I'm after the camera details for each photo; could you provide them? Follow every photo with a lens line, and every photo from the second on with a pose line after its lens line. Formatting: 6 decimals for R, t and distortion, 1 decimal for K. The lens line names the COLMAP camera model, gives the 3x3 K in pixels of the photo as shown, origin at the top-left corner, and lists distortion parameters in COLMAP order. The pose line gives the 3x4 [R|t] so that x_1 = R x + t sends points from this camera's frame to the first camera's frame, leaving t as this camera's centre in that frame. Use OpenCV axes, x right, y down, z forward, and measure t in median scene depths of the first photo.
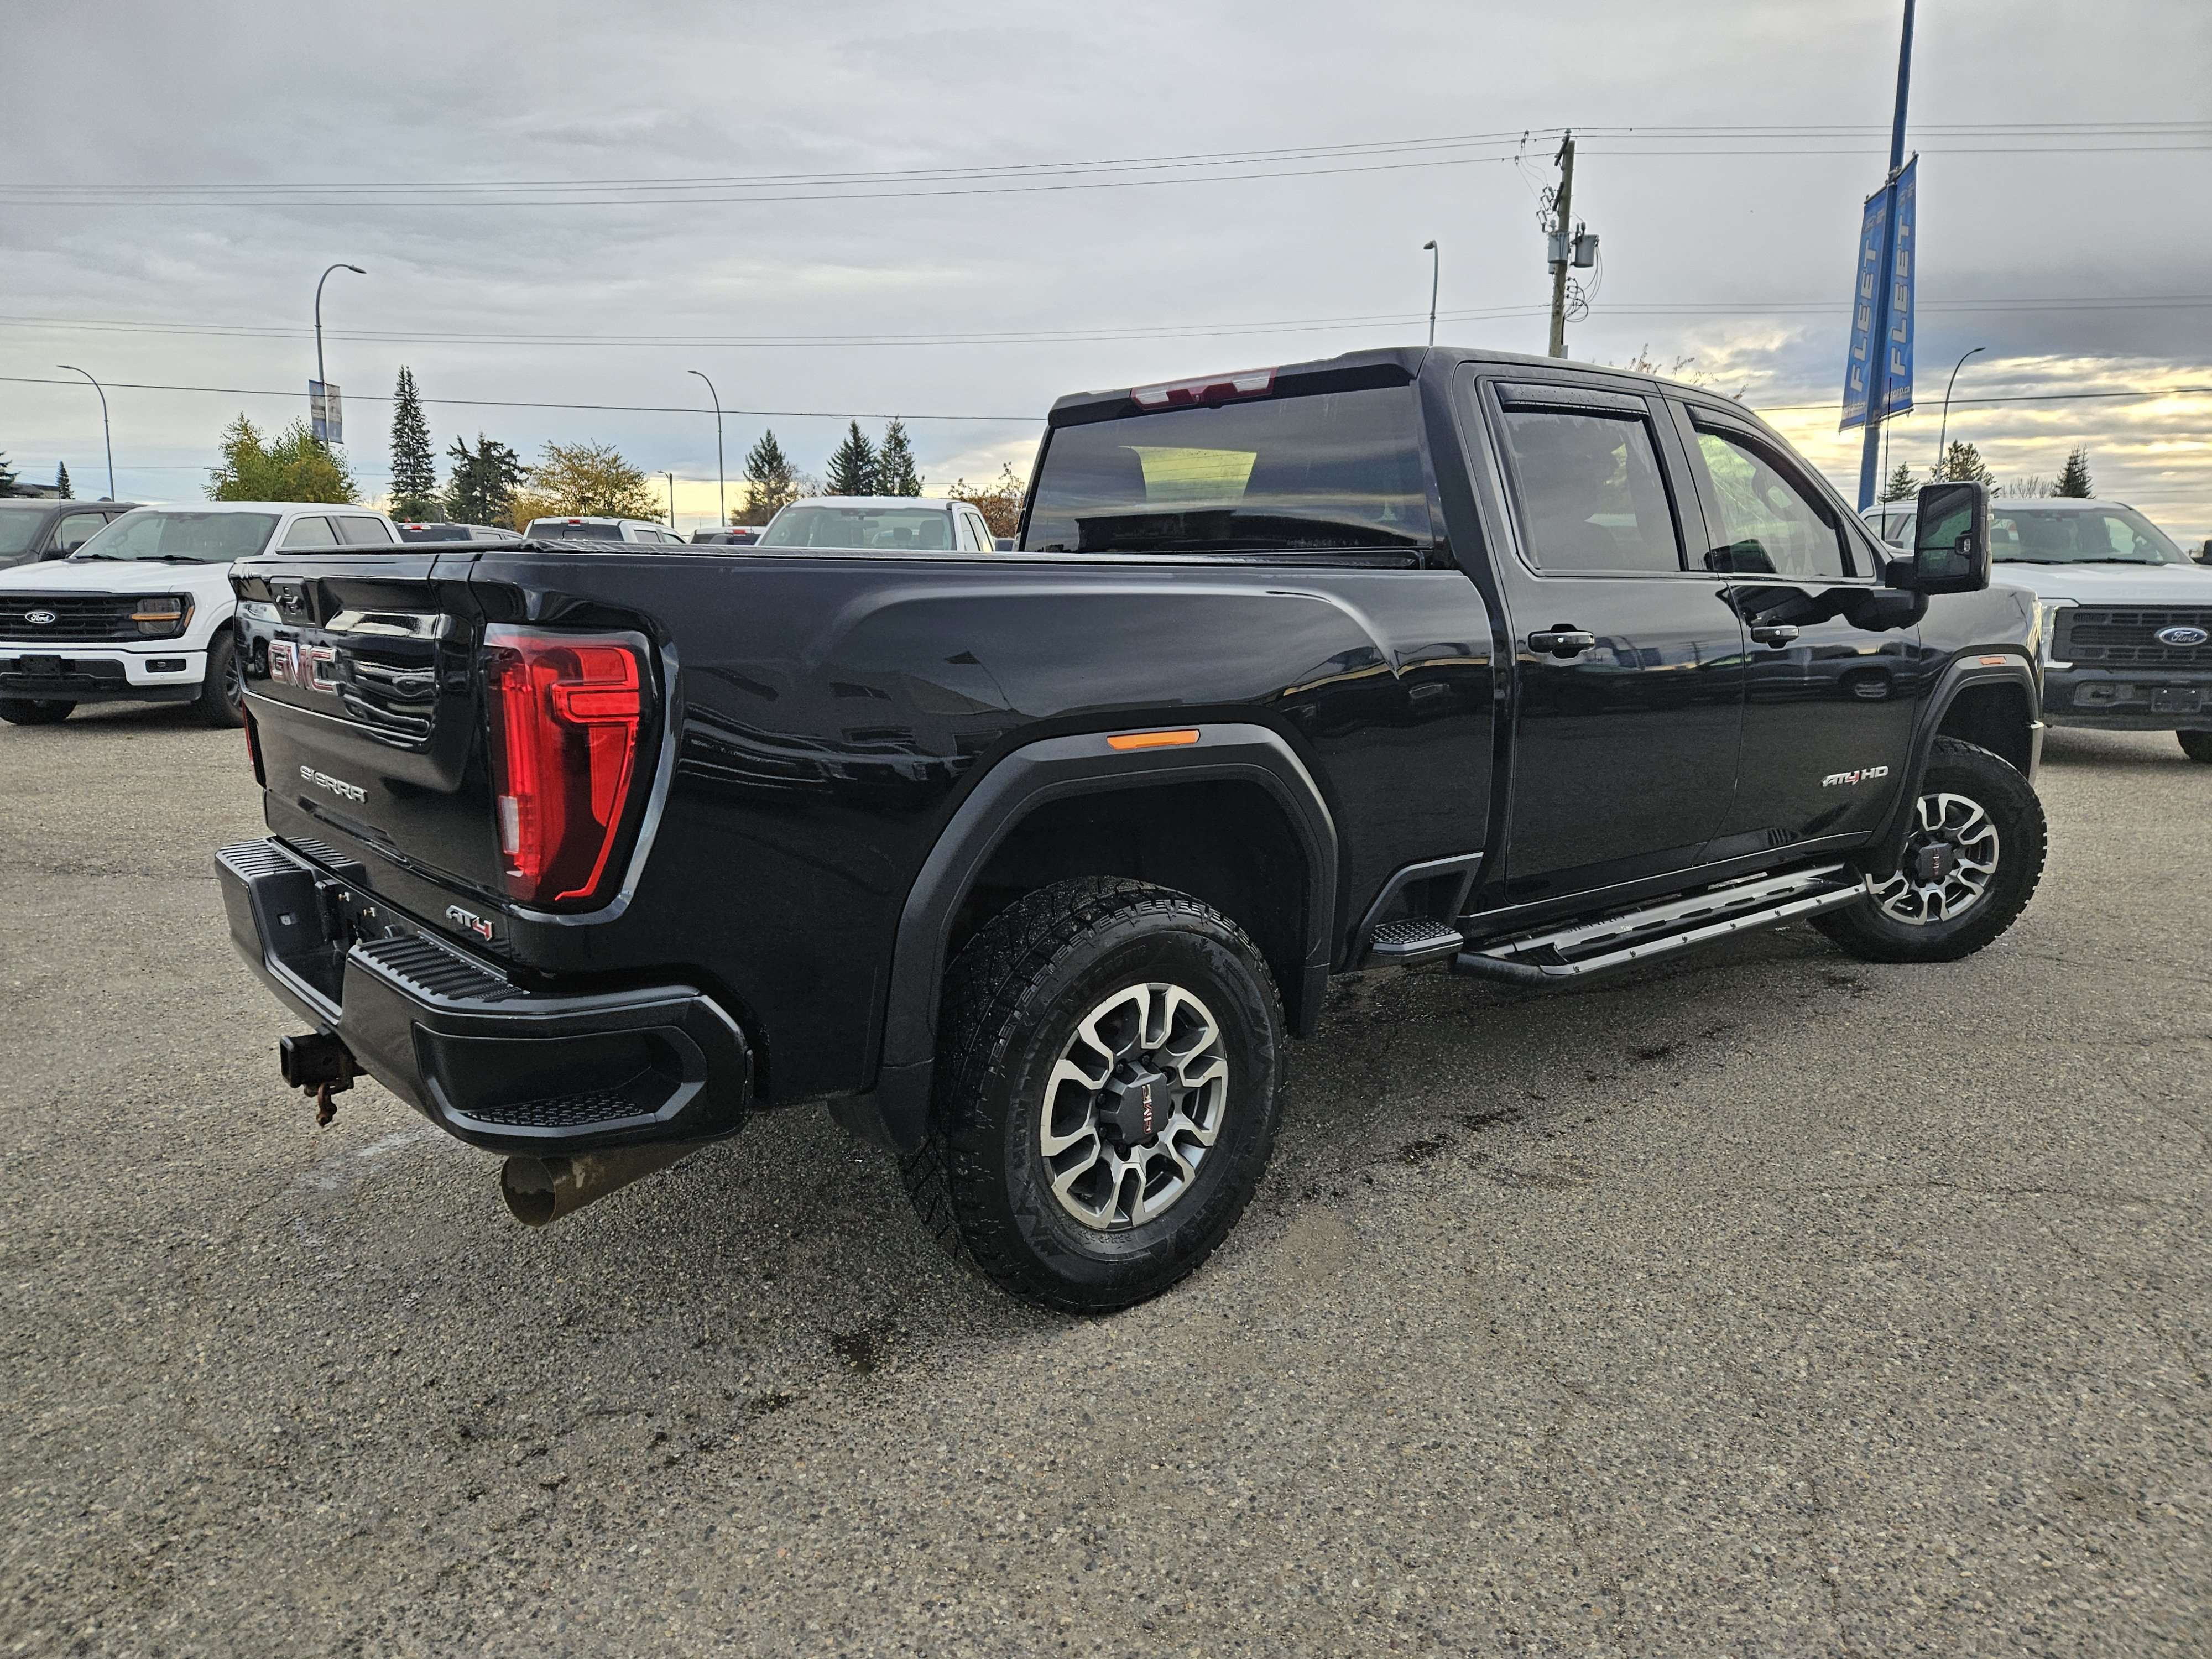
lens RADIAL K [[1525.3, 0, 1154.0], [0, 1525.3, 832.6], [0, 0, 1]] dist [0.073609, -0.048435]
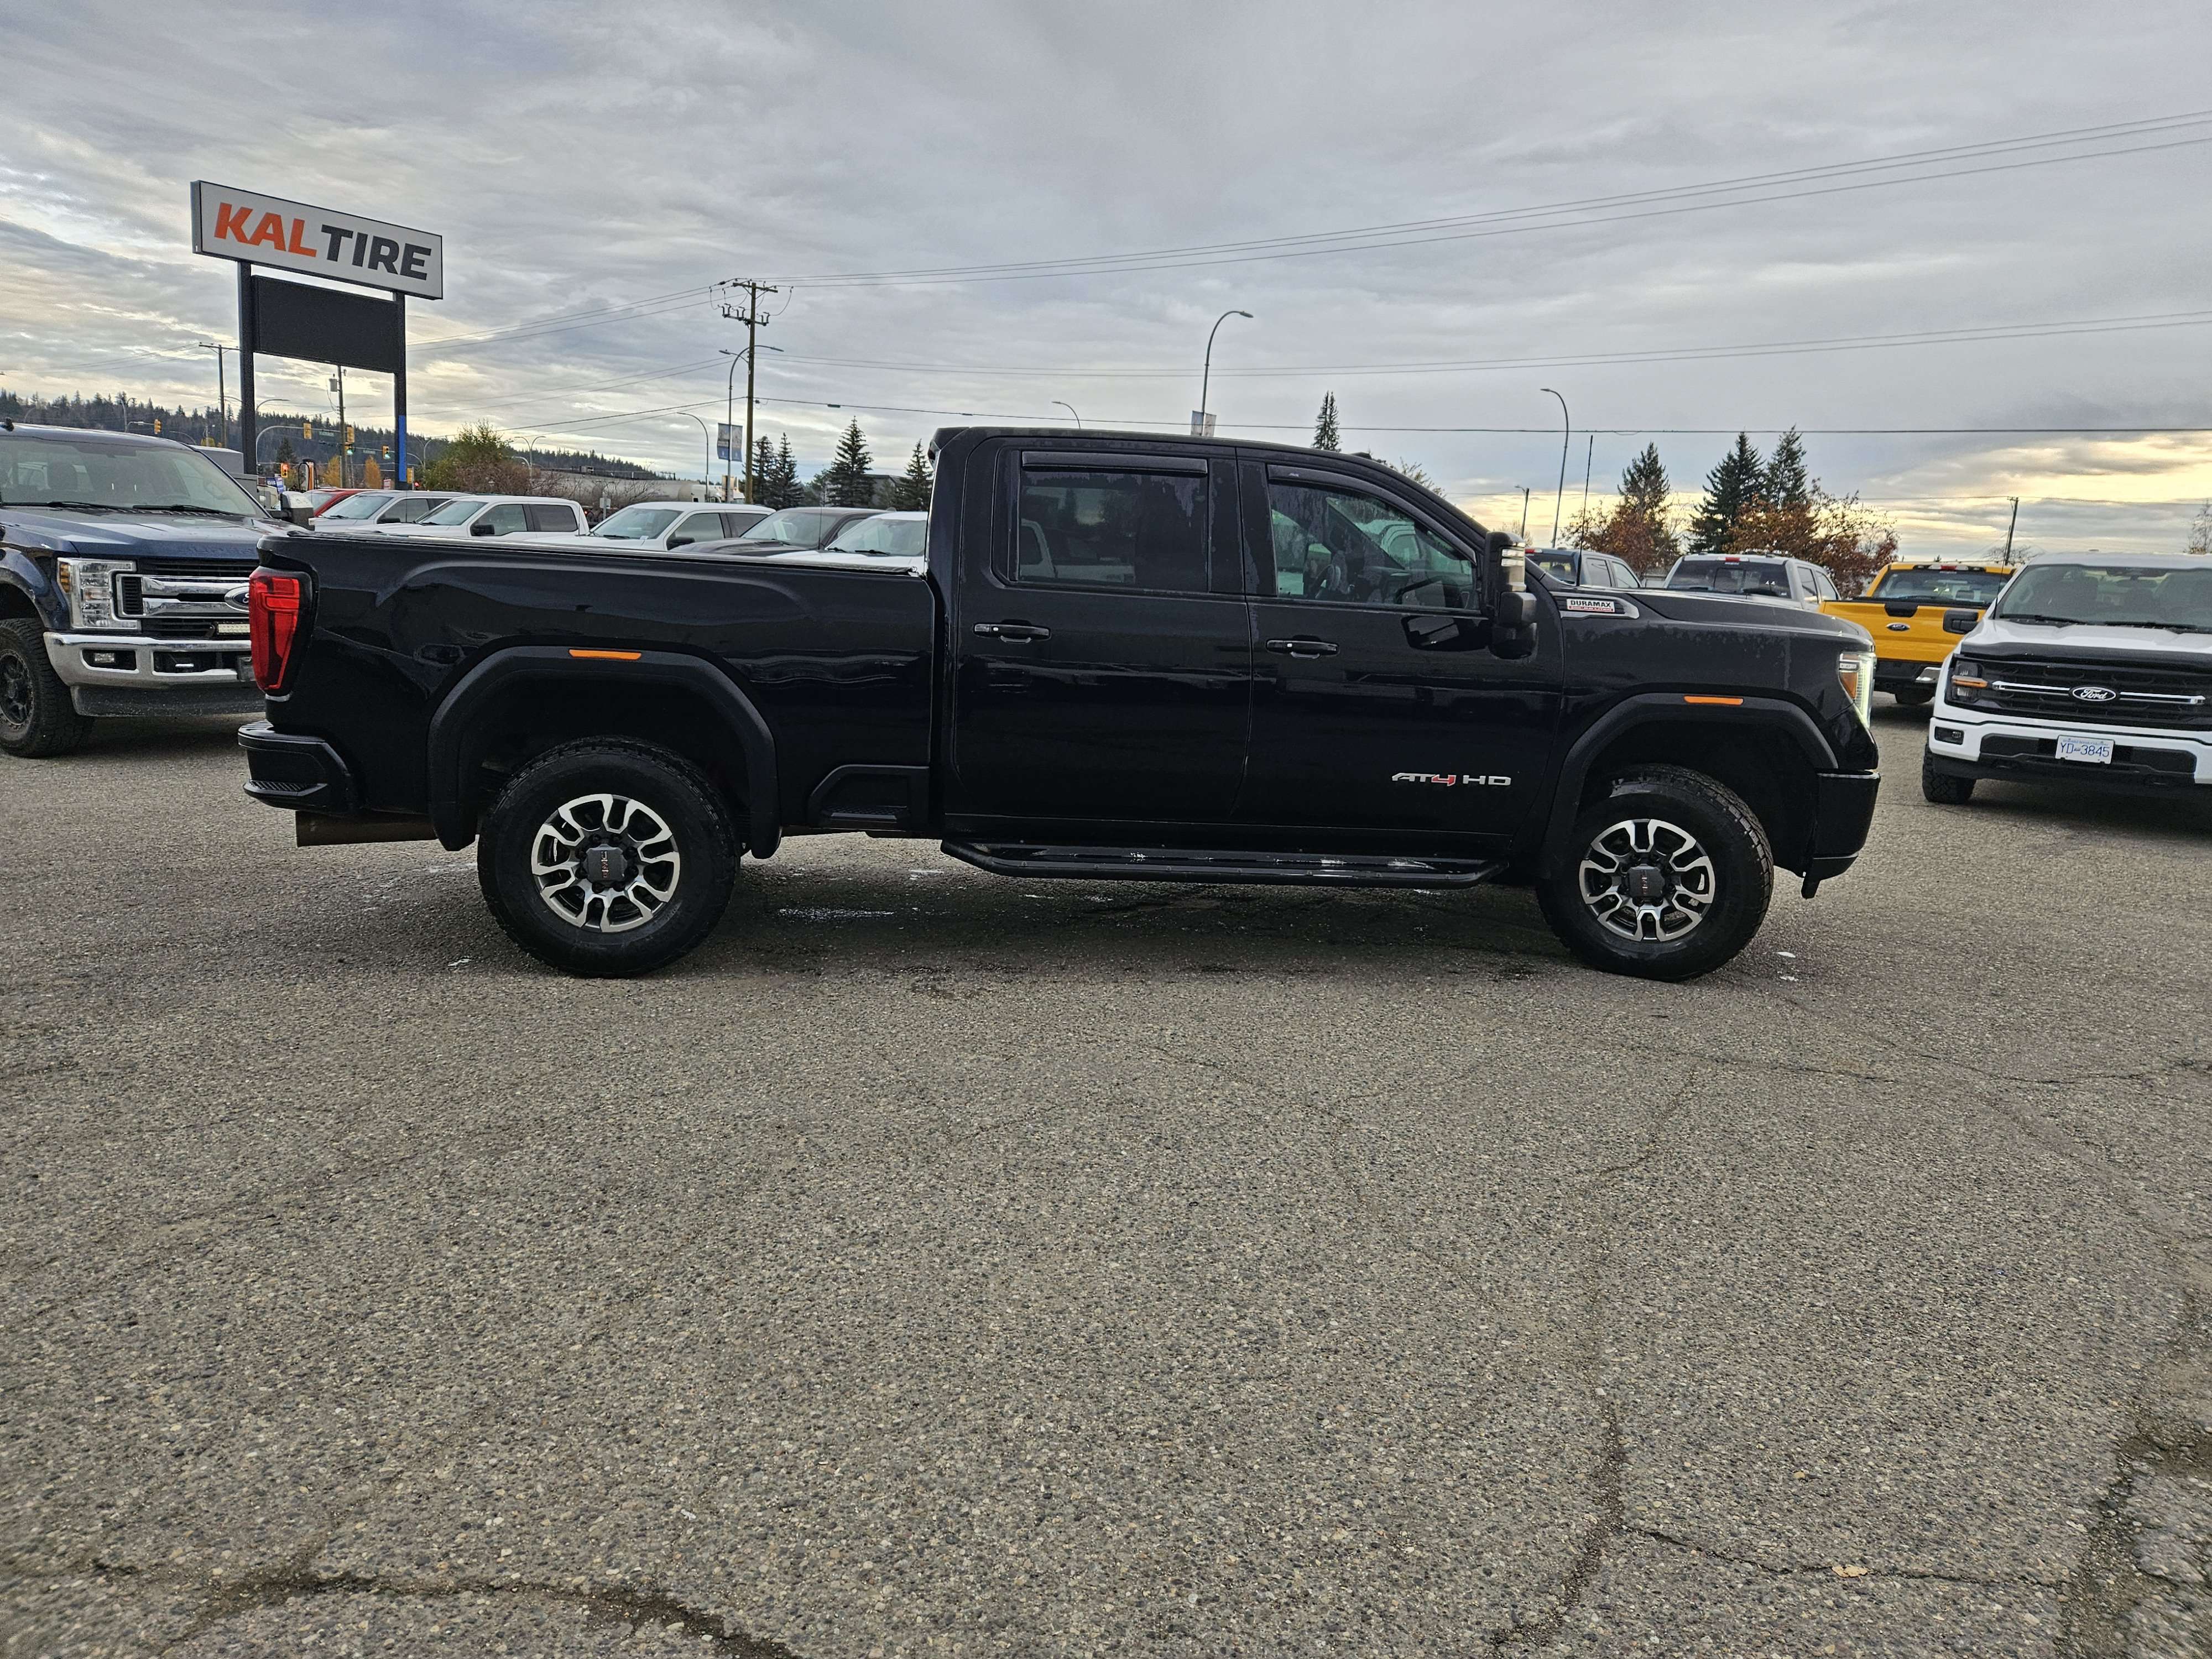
lens RADIAL K [[1545.4, 0, 1106.0], [0, 1545.4, 829.5], [0, 0, 1]] dist [0.114420, -0.121209]
pose [[0.834011, 0.132257, -0.535662, 0.762146], [-0.139771, 0.989822, 0.026771, 0.005306], [0.533750, 0.052543, 0.844008, -0.116611]]
